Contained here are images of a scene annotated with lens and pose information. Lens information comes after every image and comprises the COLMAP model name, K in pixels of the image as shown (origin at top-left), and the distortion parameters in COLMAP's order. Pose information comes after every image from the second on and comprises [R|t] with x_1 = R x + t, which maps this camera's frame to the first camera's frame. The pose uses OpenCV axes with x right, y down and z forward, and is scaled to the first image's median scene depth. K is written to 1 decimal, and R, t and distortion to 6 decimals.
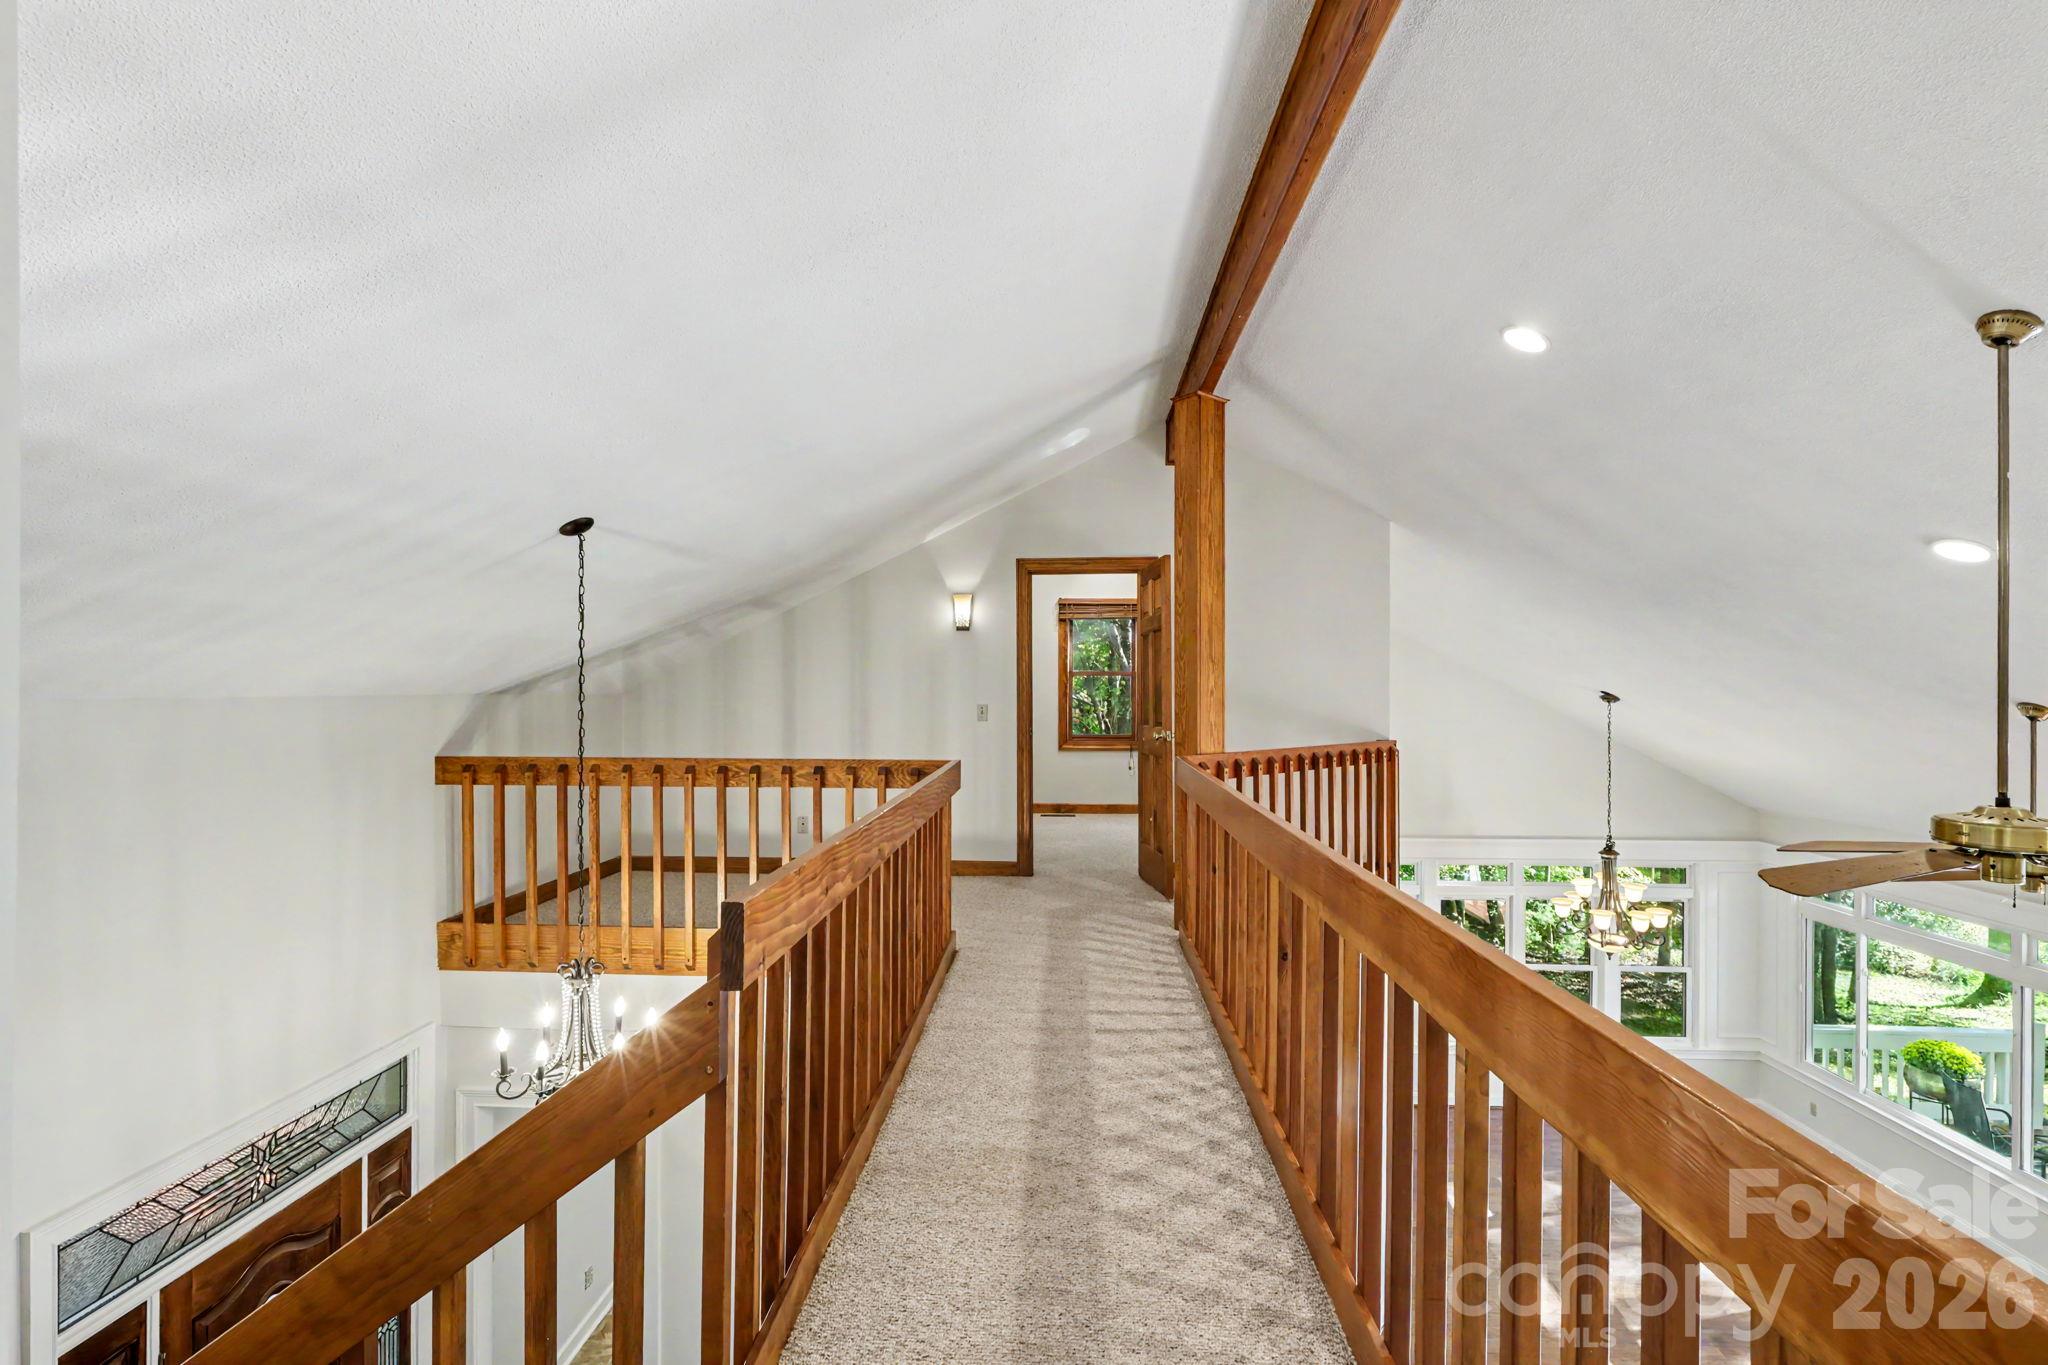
lens RADIAL K [[953.7, 0, 1024.0], [0, 953.7, 682.5], [0, 0, 1]] dist [-0.000270, -0.000078]
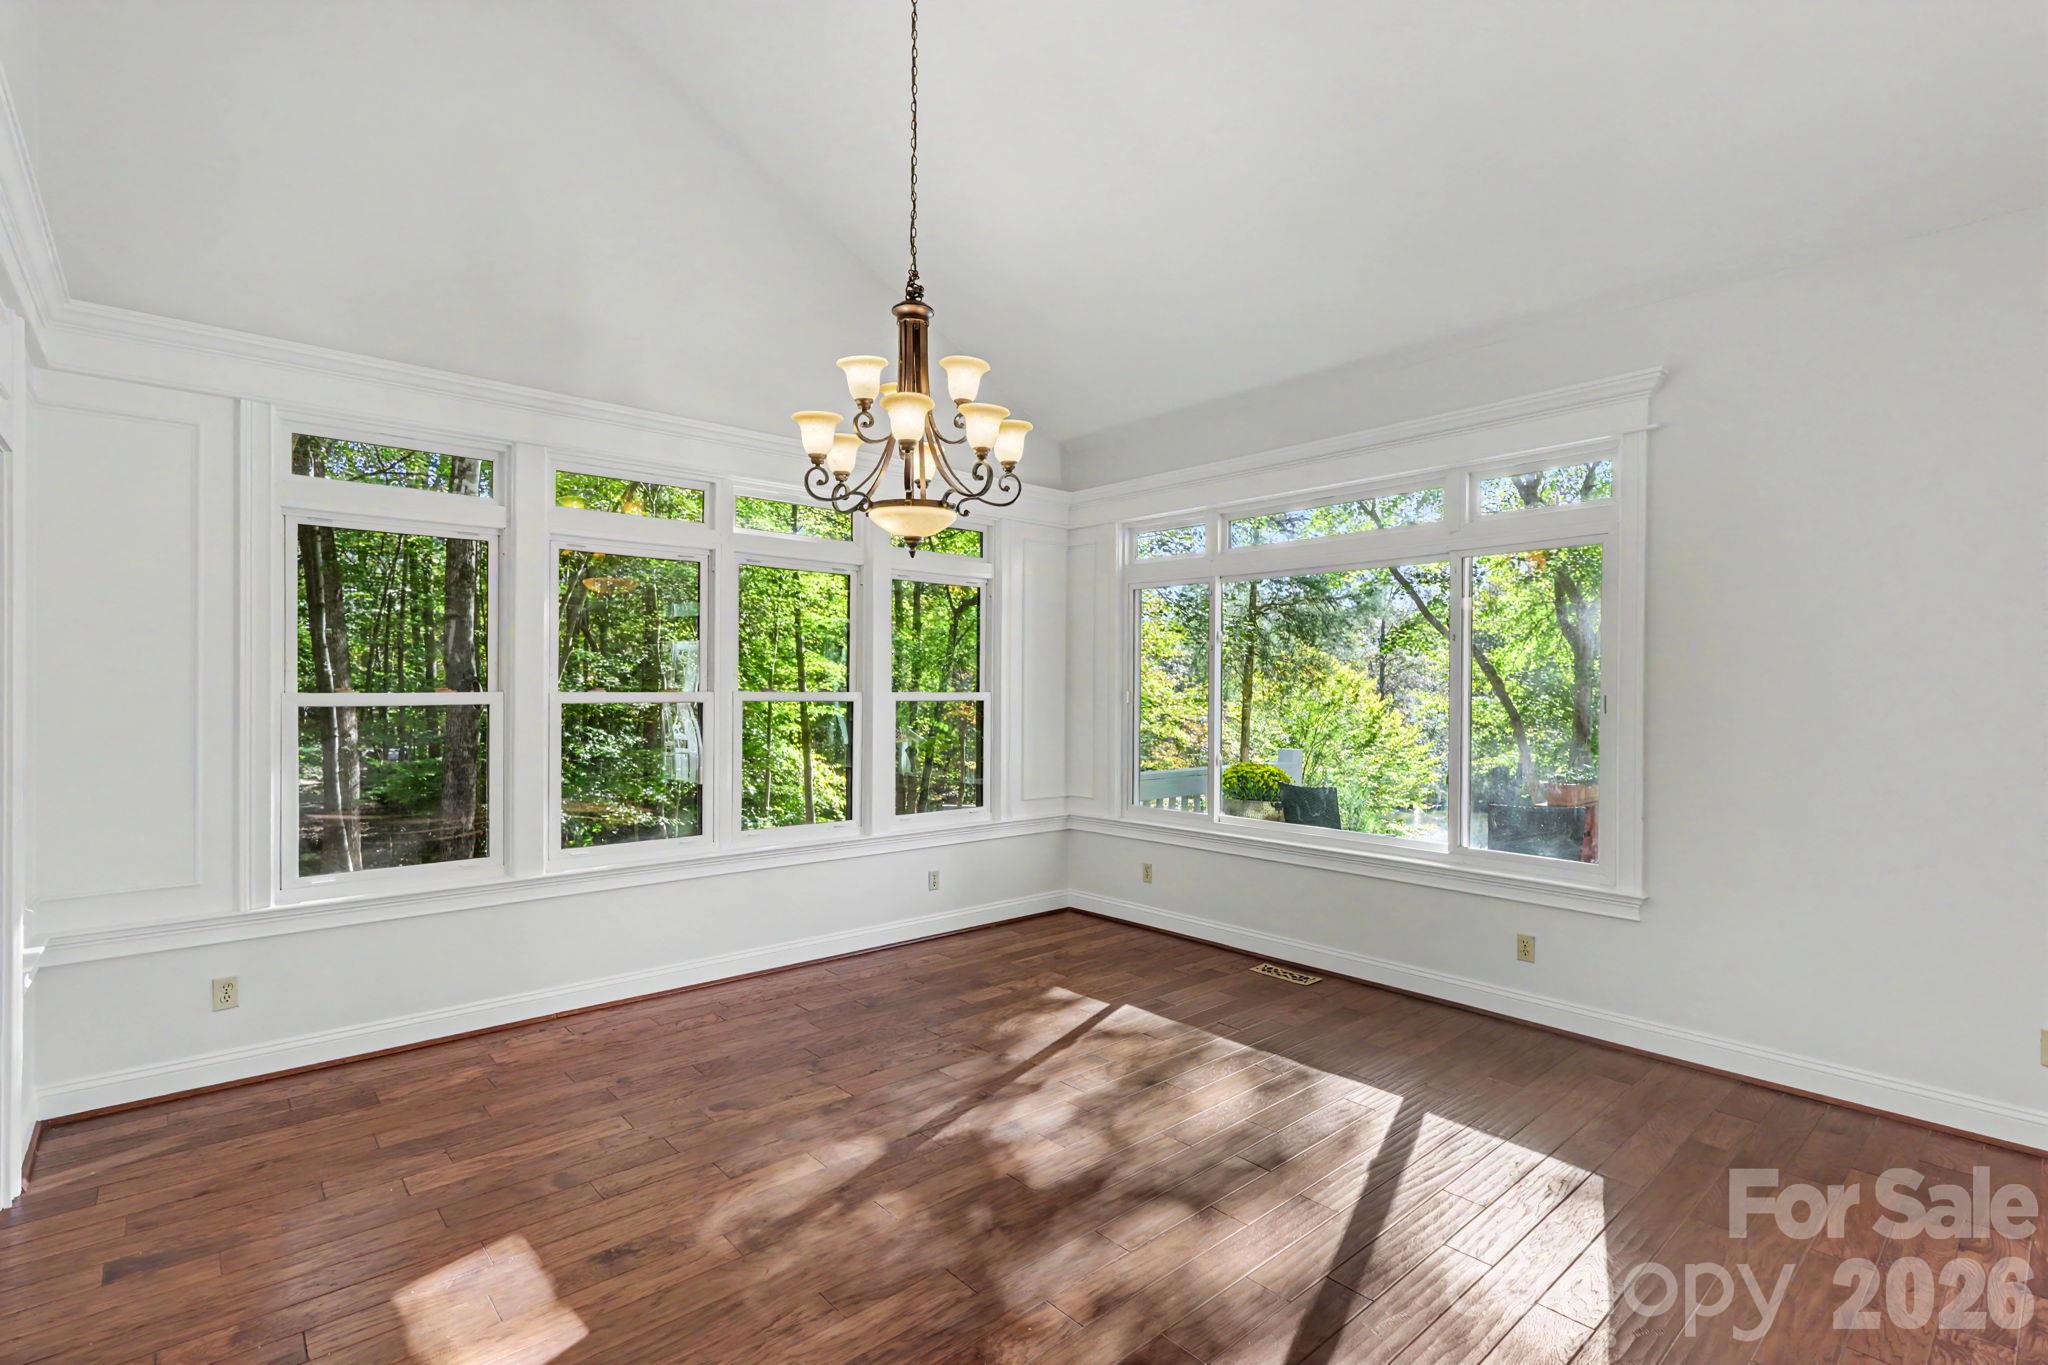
lens RADIAL K [[953.7, 0, 1024.0], [0, 953.7, 682.5], [0, 0, 1]] dist [-0.000270, -0.000078]
pose [[0.722629, -0.000162, 0.691236, 0.345969], [-0.009020, 0.999913, 0.009665, 0.339717], [-0.691177, -0.013219, 0.722564, 0.641799]]
